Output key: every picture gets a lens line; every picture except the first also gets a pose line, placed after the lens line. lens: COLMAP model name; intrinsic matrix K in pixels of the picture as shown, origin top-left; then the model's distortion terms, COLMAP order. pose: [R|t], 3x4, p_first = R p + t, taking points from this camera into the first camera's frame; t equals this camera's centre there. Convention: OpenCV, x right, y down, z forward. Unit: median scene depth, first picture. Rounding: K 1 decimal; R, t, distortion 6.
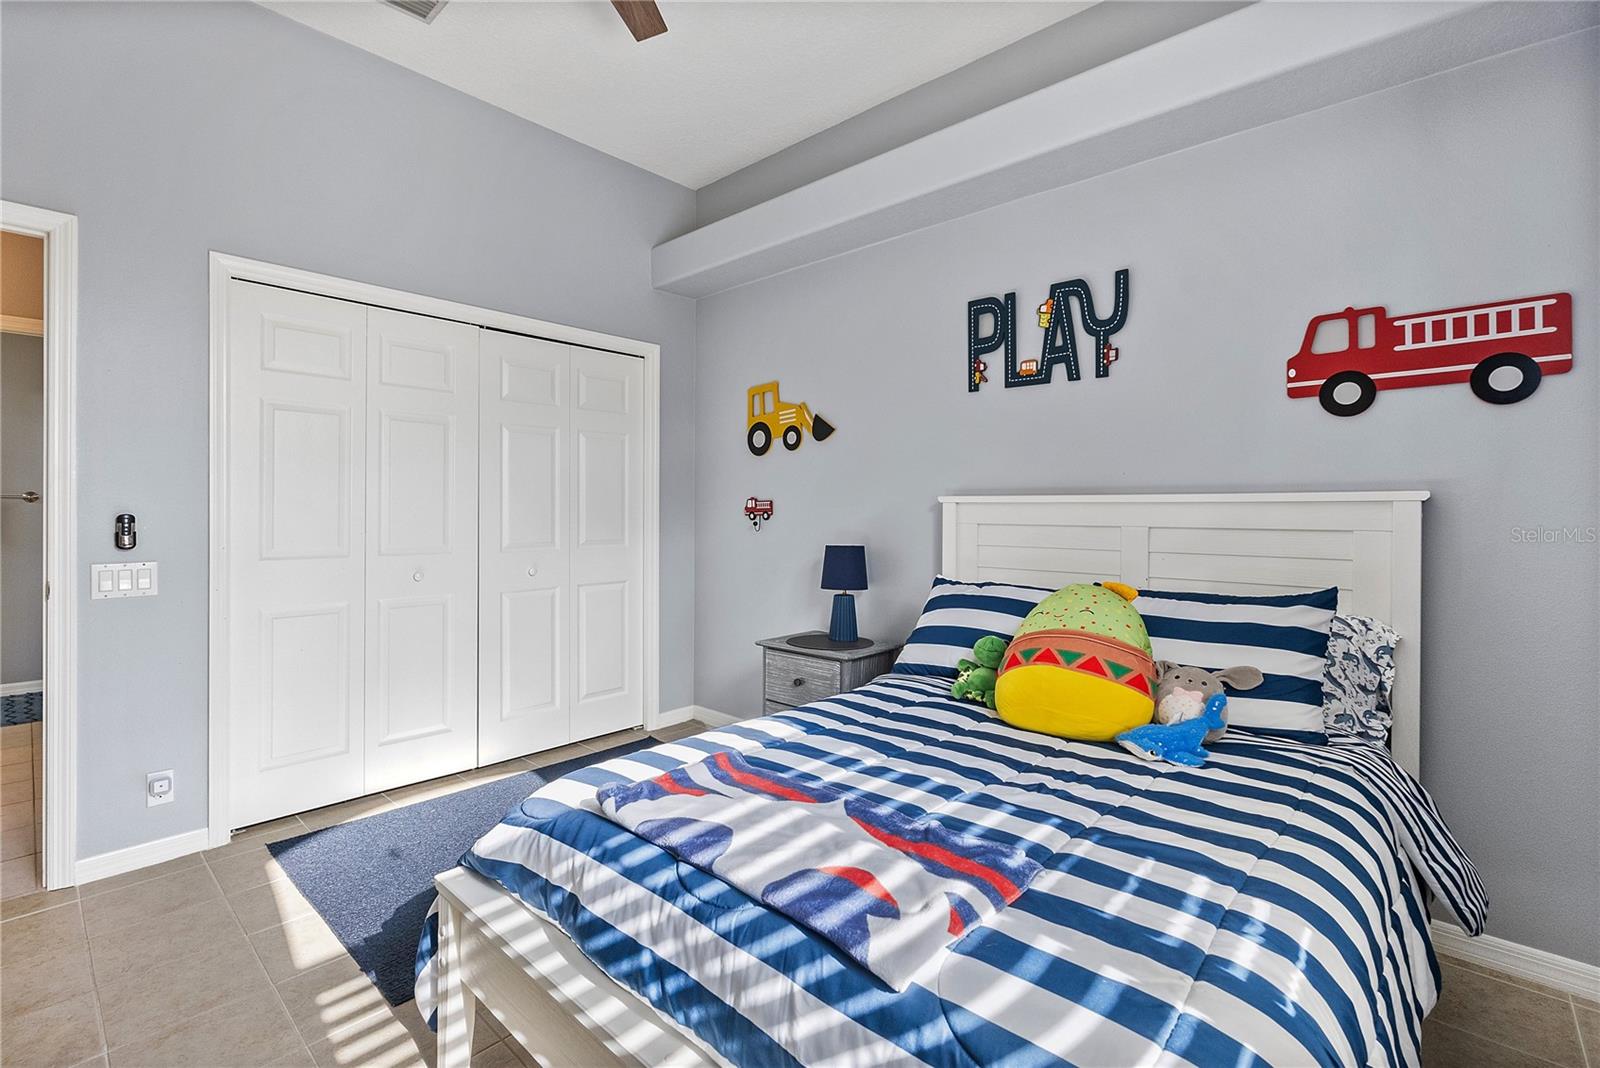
lens RADIAL K [[718.6, 0, 801.6], [0, 718.6, 518.9], [0, 0, 1]] dist [-0.003322, -0.000514]
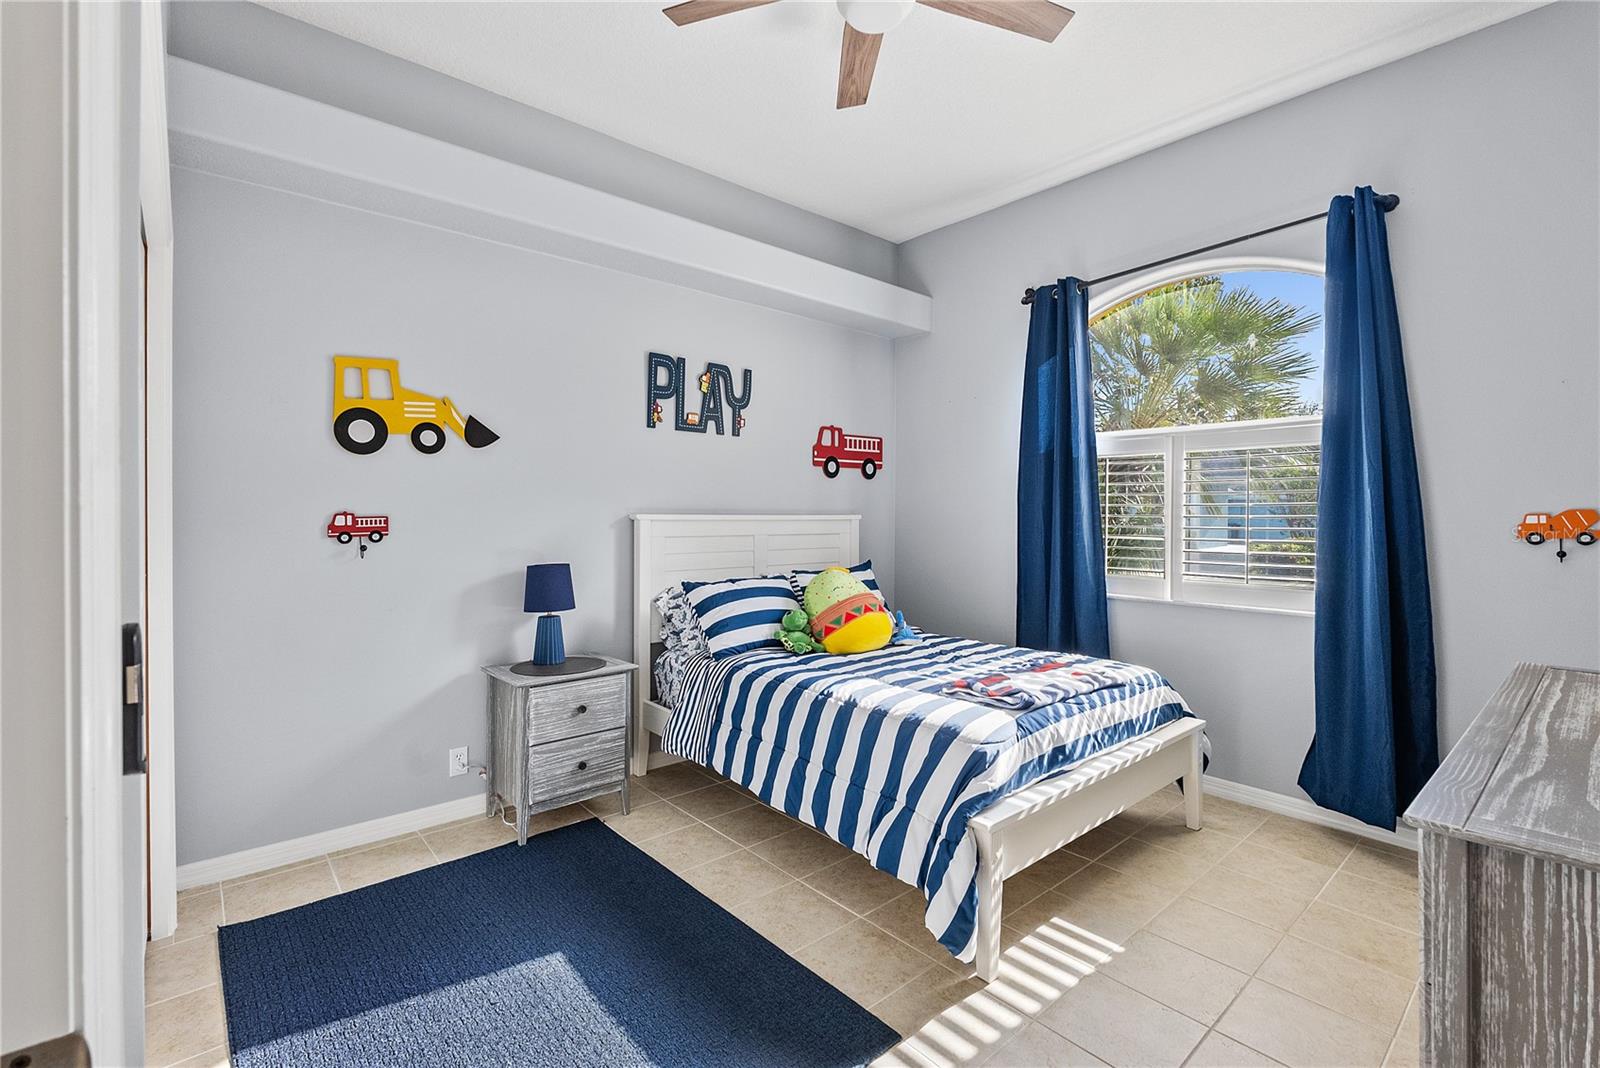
lens RADIAL K [[718.6, 0, 801.5], [0, 718.6, 526.9], [0, 0, 1]] dist [-0.003322, -0.000514]
pose [[0.104747, -0.025826, 0.994164, -0.998199], [0.005626, 0.999662, 0.025376, -0.041811], [-0.994483, 0.002936, 0.104857, 0.658924]]
